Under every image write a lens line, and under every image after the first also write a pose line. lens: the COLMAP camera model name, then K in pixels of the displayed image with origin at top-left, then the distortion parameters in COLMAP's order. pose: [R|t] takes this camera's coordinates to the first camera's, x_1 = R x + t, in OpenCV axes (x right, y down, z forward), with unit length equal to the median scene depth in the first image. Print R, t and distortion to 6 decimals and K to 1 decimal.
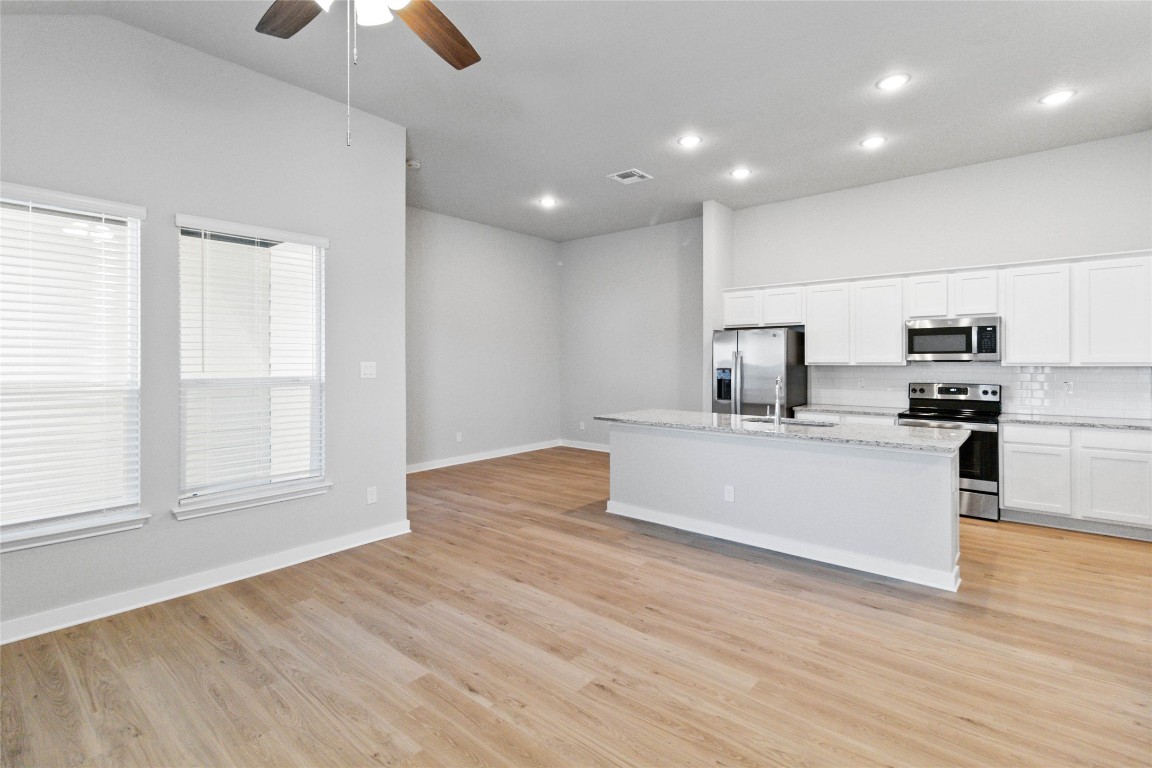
lens RADIAL K [[534.2, 0, 579.1], [0, 534.2, 363.4], [0, 0, 1]] dist [-0.000496, -0.000256]
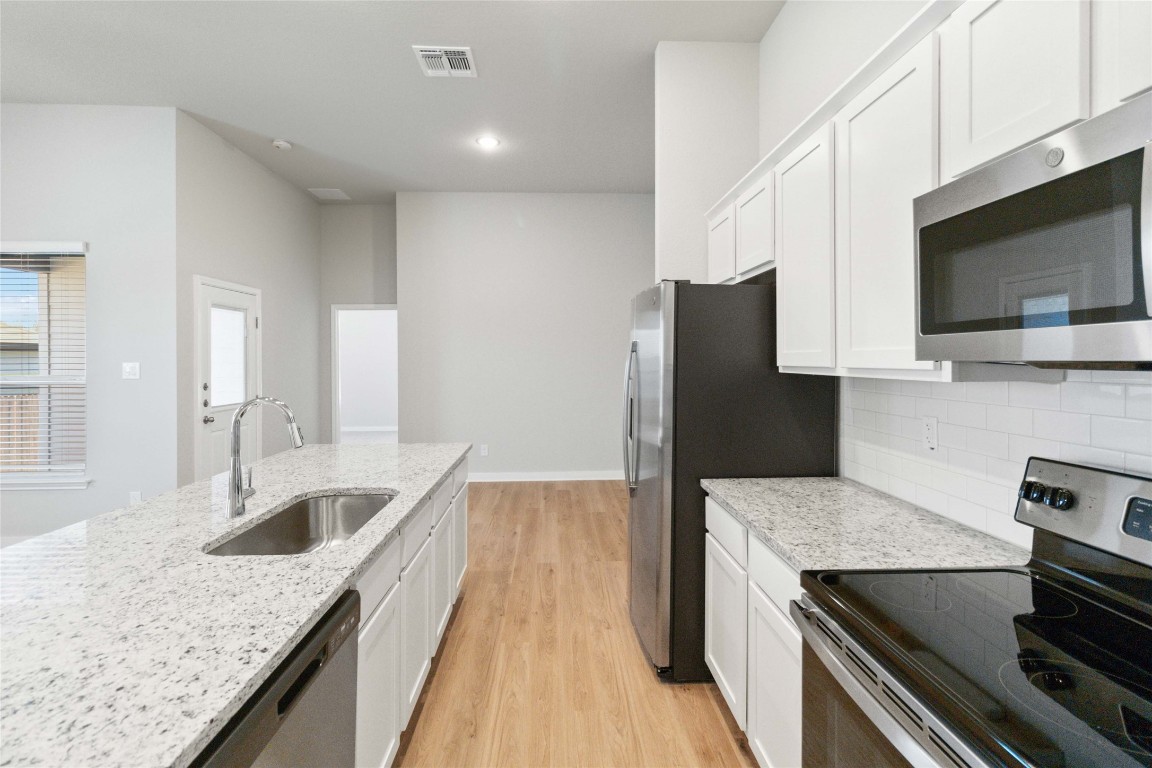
lens RADIAL K [[534.2, 0, 565.8], [0, 534.2, 378.7], [0, 0, 1]] dist [-0.000496, -0.000256]
pose [[0.687334, 0.025127, -0.725907, 0.750562], [-0.002929, 0.999489, 0.031823, -0.005806], [0.726336, -0.019747, 0.687056, 0.793339]]
